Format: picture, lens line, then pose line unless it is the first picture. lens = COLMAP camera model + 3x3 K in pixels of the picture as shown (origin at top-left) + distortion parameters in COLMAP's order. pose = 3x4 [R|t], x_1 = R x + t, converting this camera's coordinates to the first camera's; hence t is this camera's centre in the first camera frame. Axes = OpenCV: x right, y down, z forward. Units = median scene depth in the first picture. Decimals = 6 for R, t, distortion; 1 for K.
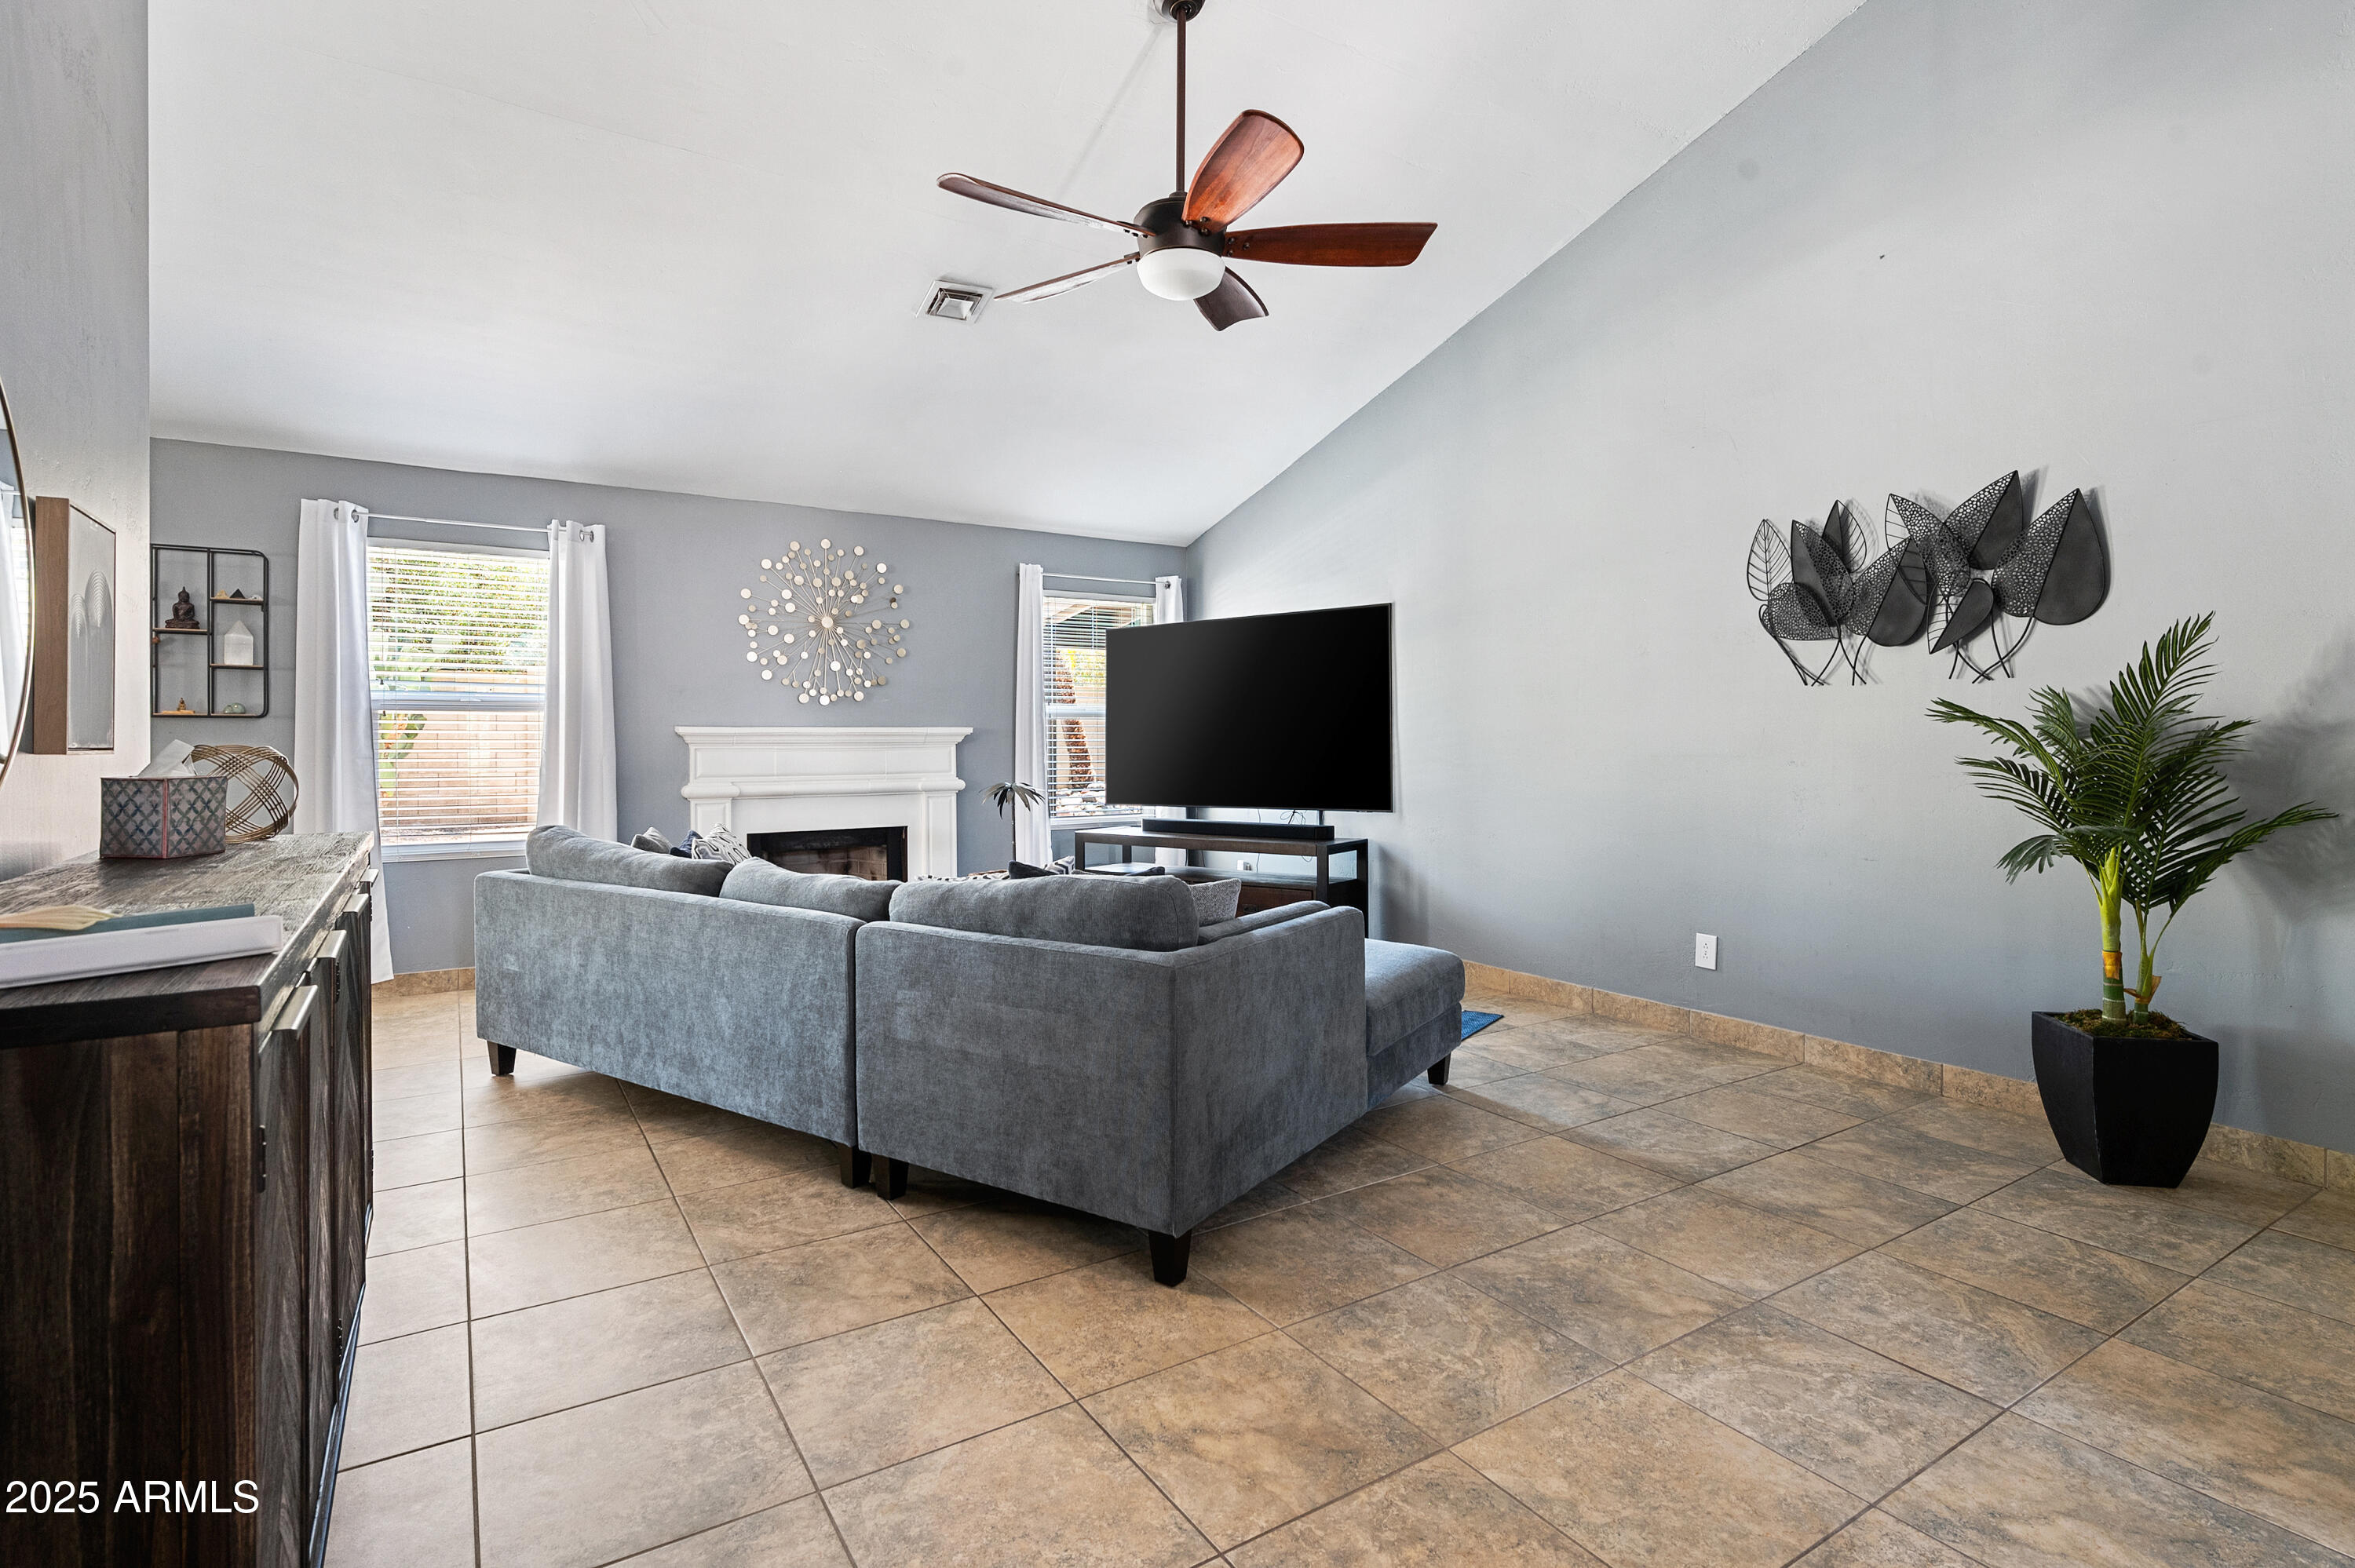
lens RADIAL K [[1132.0, 0, 1136.8], [0, 1132.0, 752.1], [0, 0, 1]] dist [-0.000014, 0.000537]
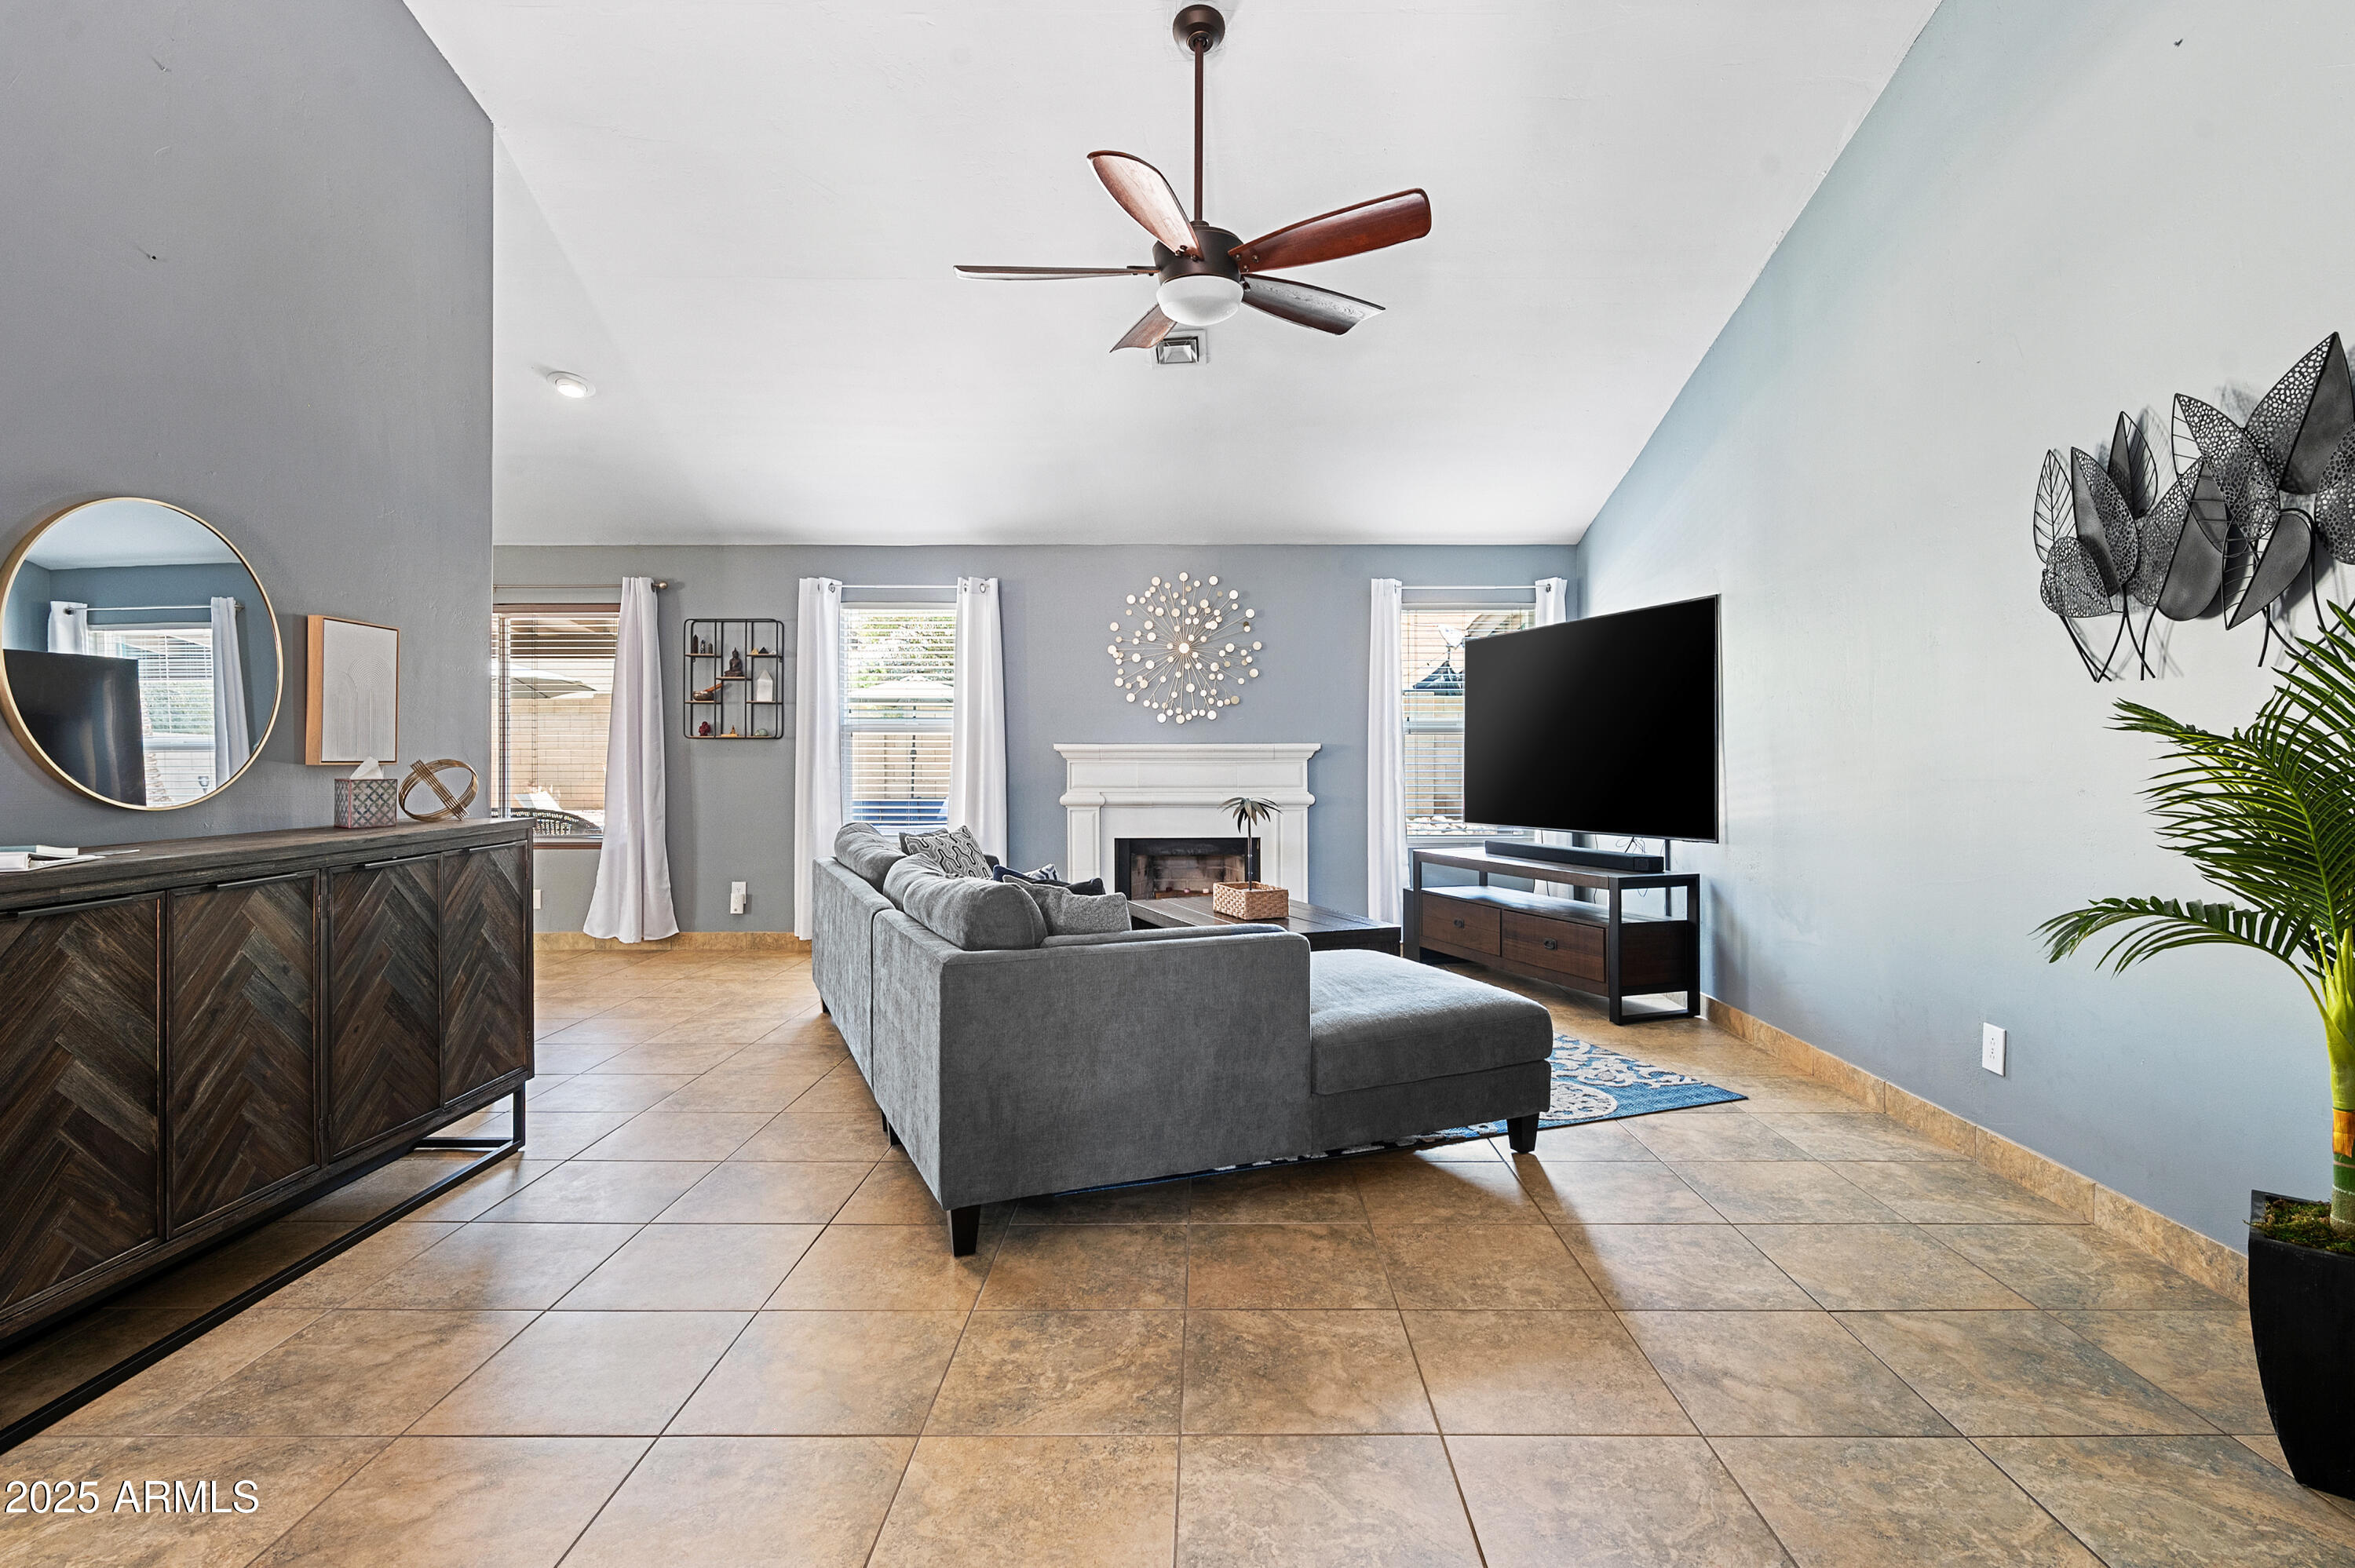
lens RADIAL K [[1132.0, 0, 1178.5], [0, 1132.0, 759.1], [0, 0, 1]] dist [-0.000014, 0.000537]
pose [[0.847639, 0.004046, -0.530558, 0.487790], [-0.007533, 0.999962, -0.004410, -0.004121], [0.530519, 0.007735, 0.847637, 0.110948]]
